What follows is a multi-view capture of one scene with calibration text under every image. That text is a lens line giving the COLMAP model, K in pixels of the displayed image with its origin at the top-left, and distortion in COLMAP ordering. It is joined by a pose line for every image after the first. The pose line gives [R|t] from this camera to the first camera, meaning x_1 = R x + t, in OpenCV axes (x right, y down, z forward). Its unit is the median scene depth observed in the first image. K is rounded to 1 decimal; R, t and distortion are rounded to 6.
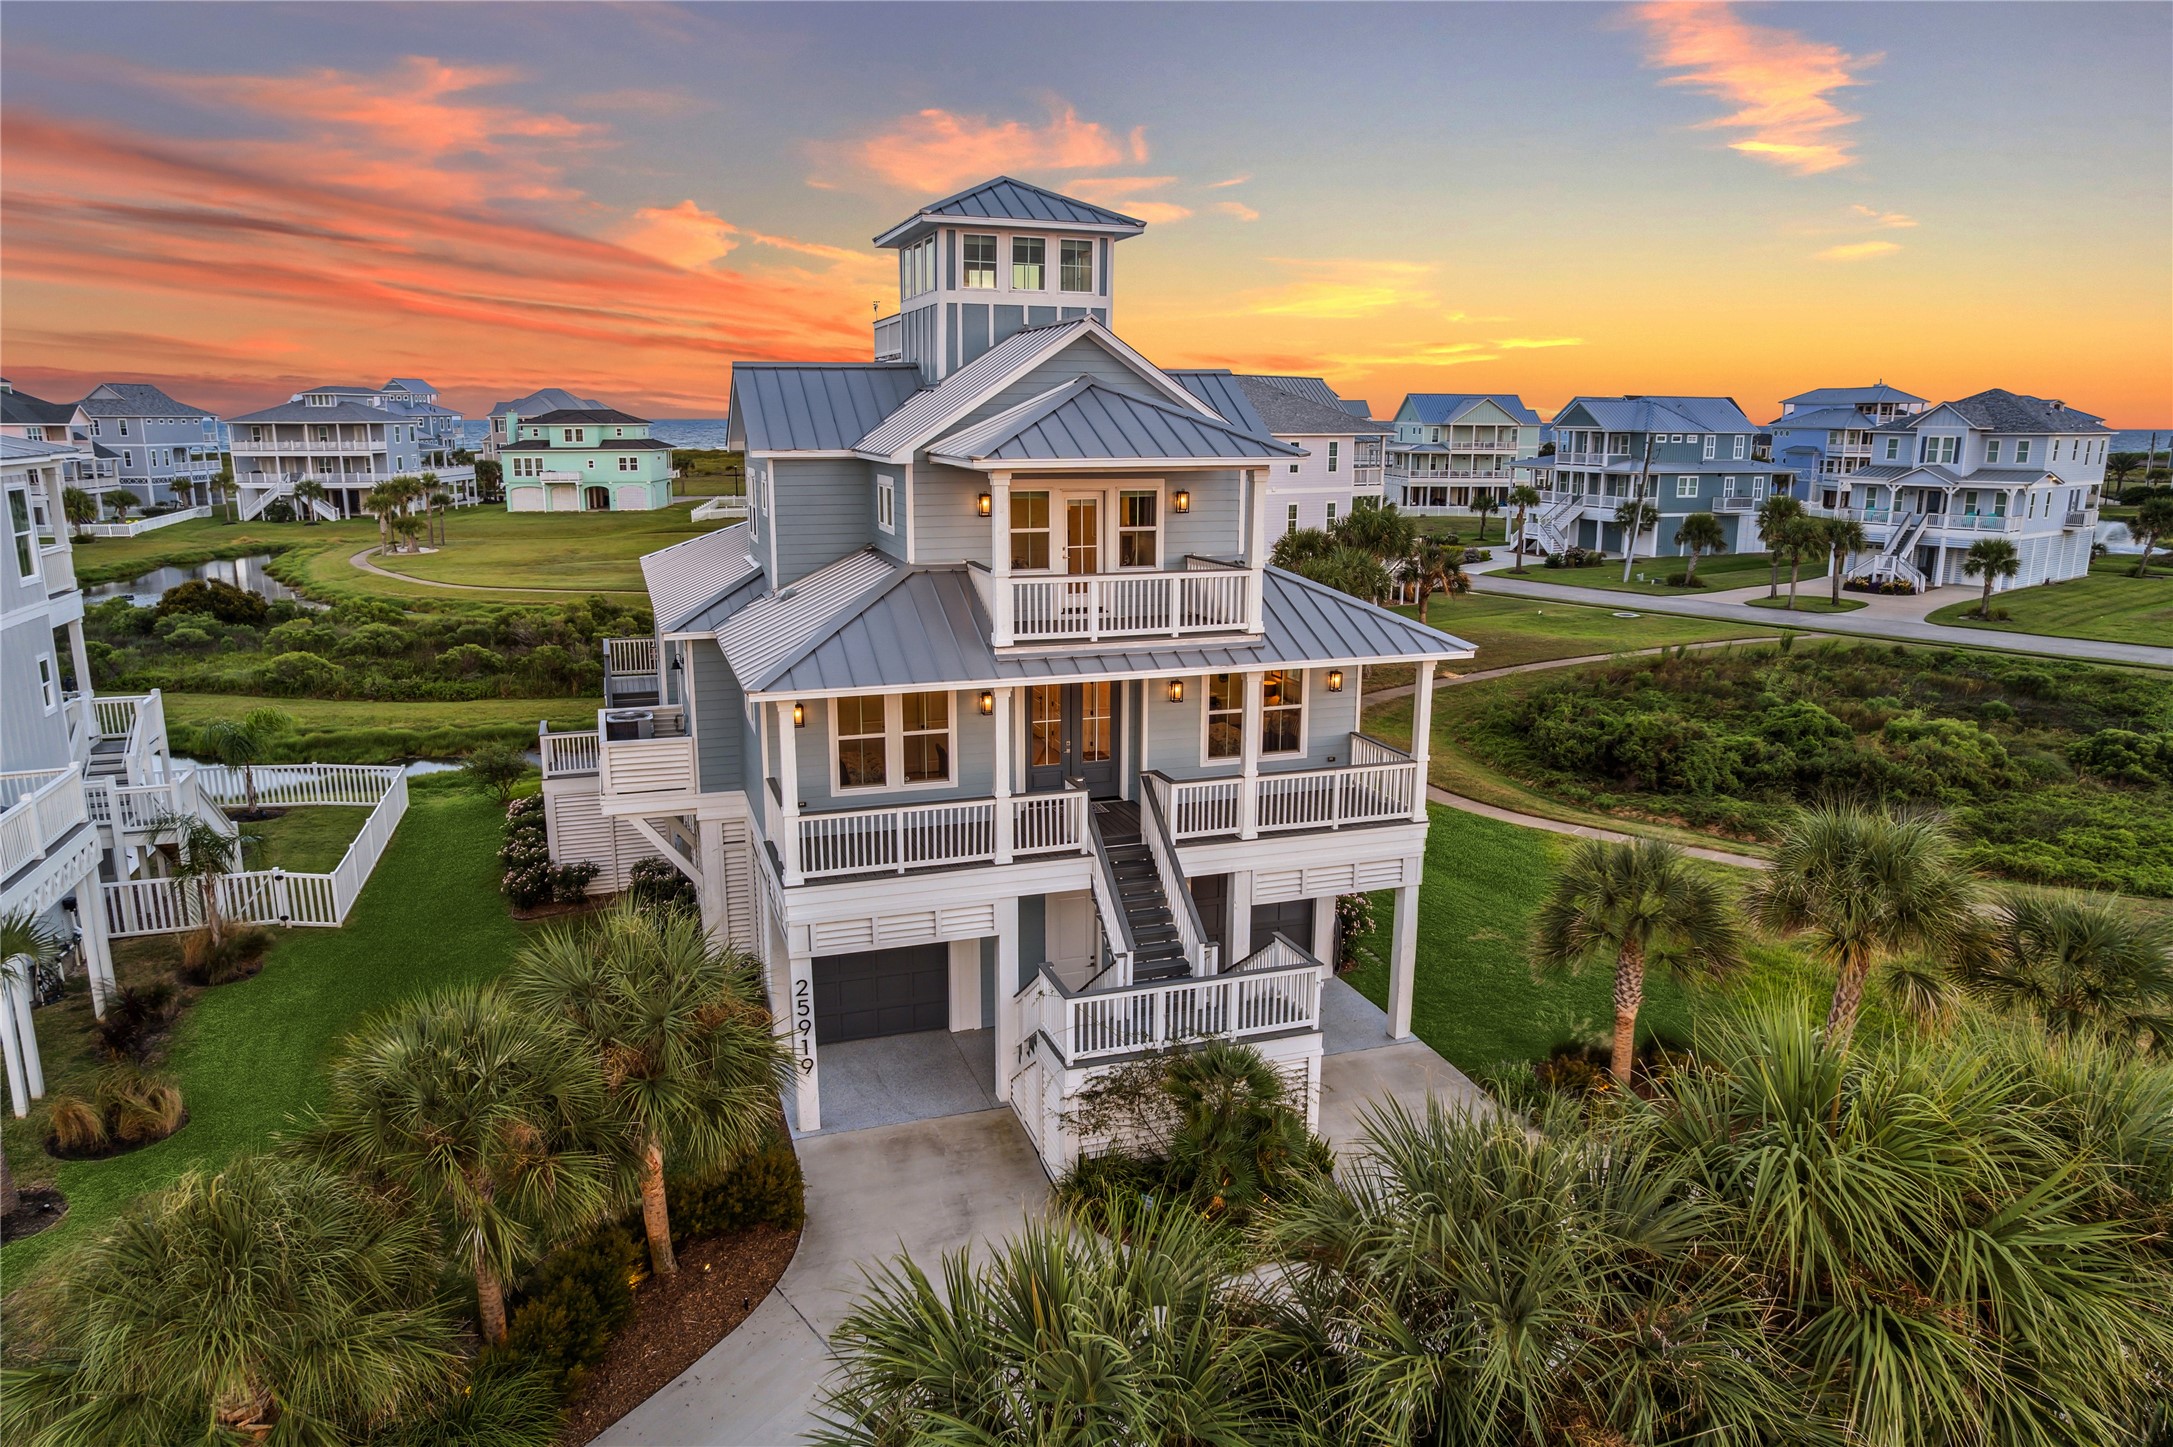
lens RADIAL K [[1410.4, 0, 1086.5], [0, 1410.4, 723.5], [0, 0, 1]] dist [-0.087971, 0.087491]
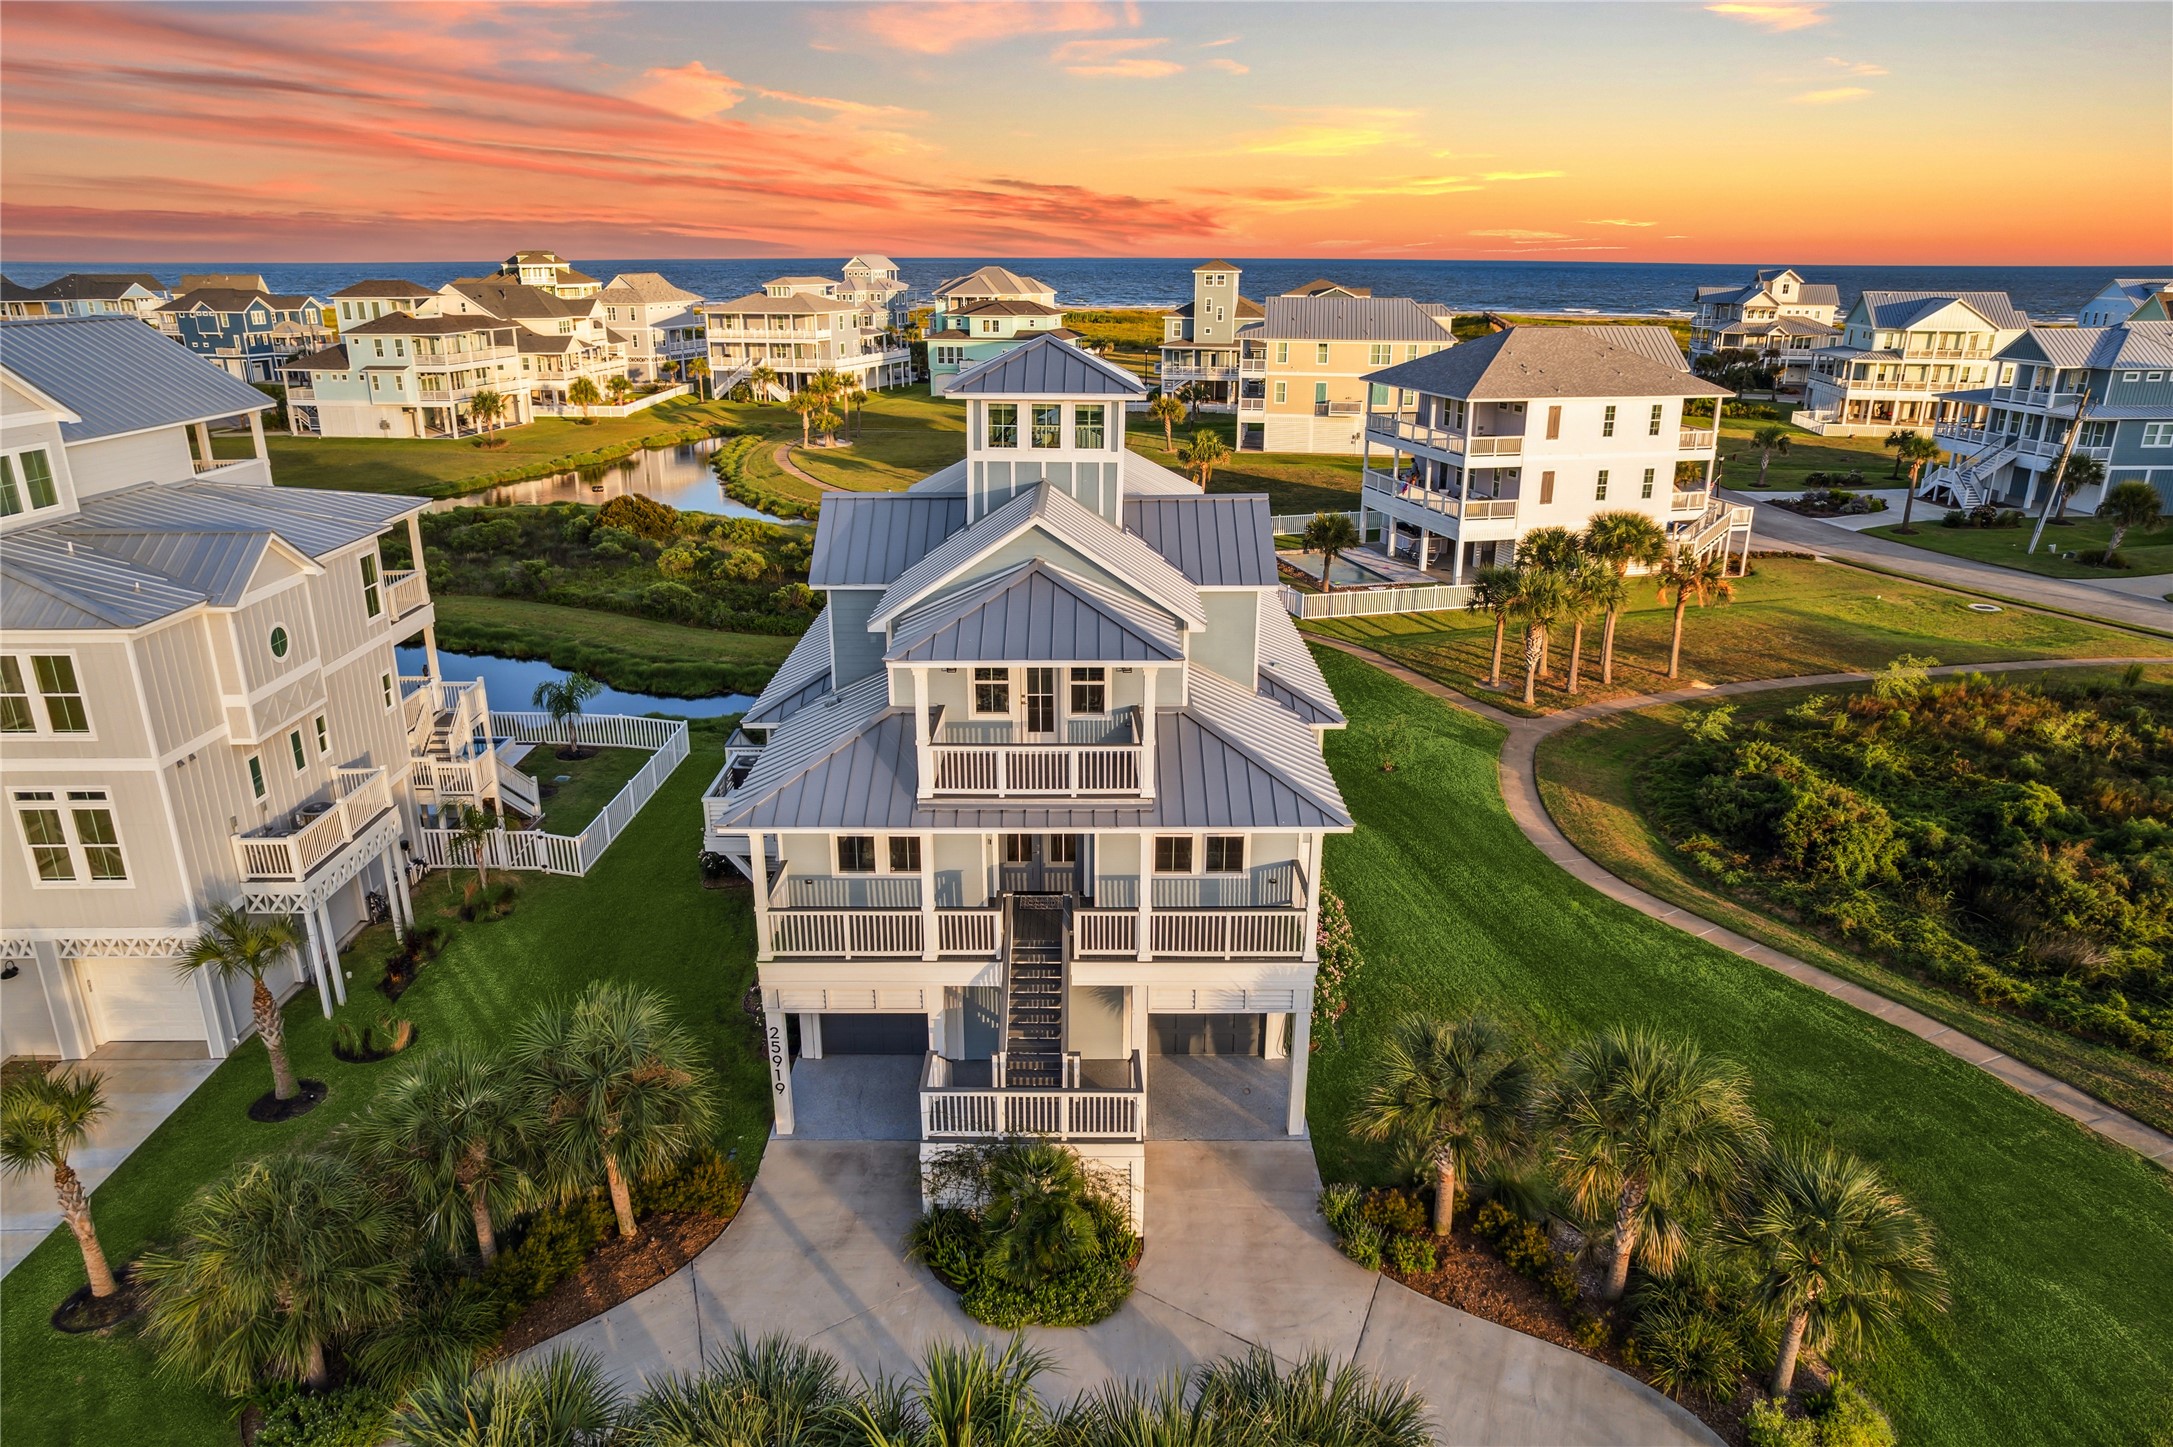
lens RADIAL K [[1396.0, 0, 1086.5], [0, 1396.0, 723.5], [0, 0, 1]] dist [-0.069145, 0.057378]
pose [[0.945801, 0.101422, -0.308503, 0.307039], [-0.066345, 0.990290, 0.122167, -0.191276], [0.317897, -0.095078, 0.943346, -0.076224]]
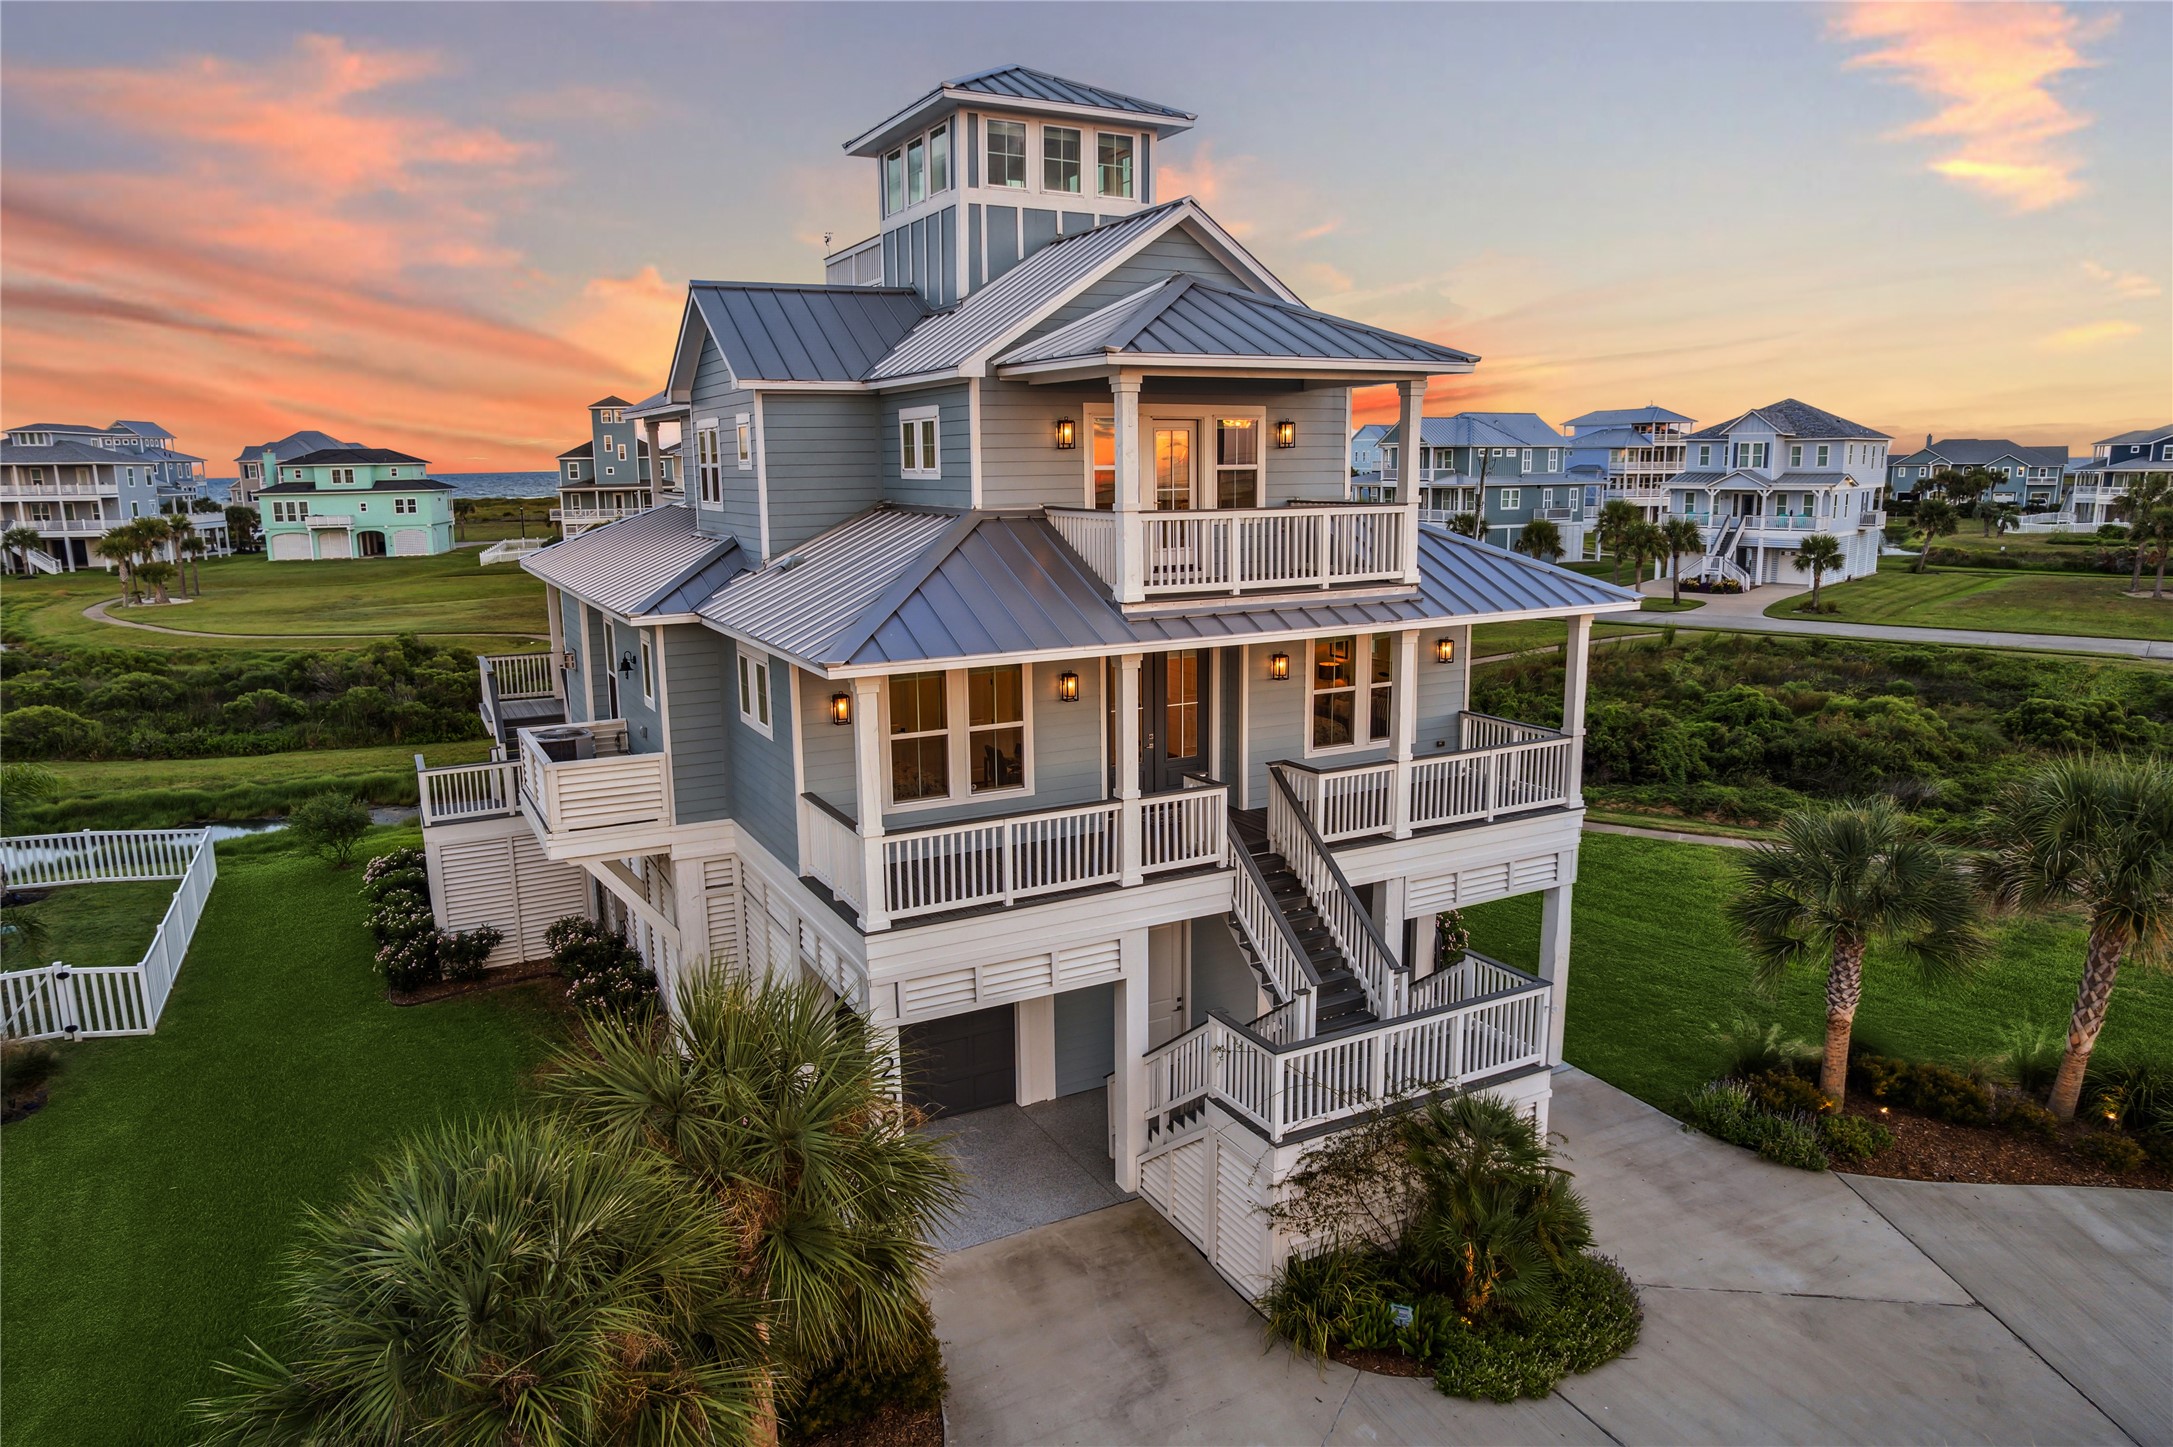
lens RADIAL K [[1396.2, 0, 1086.5], [0, 1396.2, 723.5], [0, 0, 1]] dist [-0.091957, 0.093367]
pose [[0.987099, -0.044274, 0.153870, -0.139429], [0.048838, 0.998468, -0.026008, 0.020676], [-0.152483, 0.033187, 0.987749, 0.171711]]
